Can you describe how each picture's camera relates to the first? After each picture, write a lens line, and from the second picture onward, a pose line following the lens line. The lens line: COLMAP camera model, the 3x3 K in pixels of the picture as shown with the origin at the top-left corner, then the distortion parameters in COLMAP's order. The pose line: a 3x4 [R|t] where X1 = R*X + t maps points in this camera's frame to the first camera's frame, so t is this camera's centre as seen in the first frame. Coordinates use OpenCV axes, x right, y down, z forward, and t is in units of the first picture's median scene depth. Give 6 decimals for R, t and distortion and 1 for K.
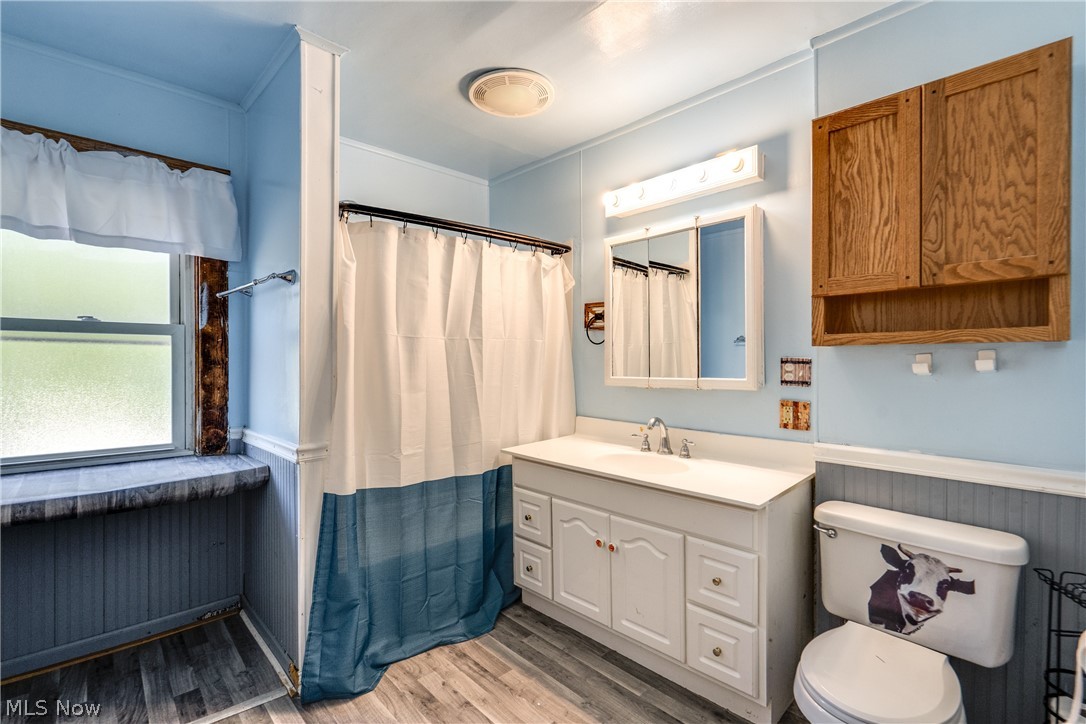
lens RADIAL K [[506.4, 0, 543.0], [0, 506.4, 362.0], [0, 0, 1]] dist [-0.006009, -0.000301]
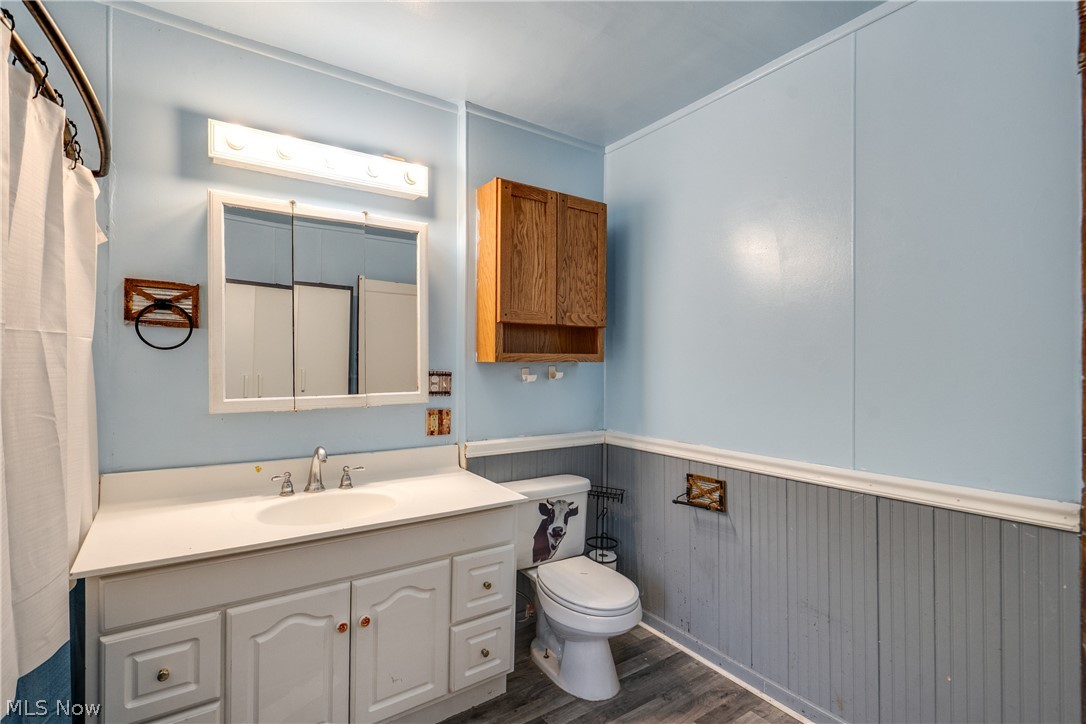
lens RADIAL K [[506.4, 0, 543.0], [0, 506.4, 362.0], [0, 0, 1]] dist [-0.006009, -0.000301]
pose [[0.150300, 0.004696, 0.988629, -0.720548], [0.000154, 0.999989, -0.004774, -0.027770], [-0.988640, 0.000870, 0.150297, 0.766453]]
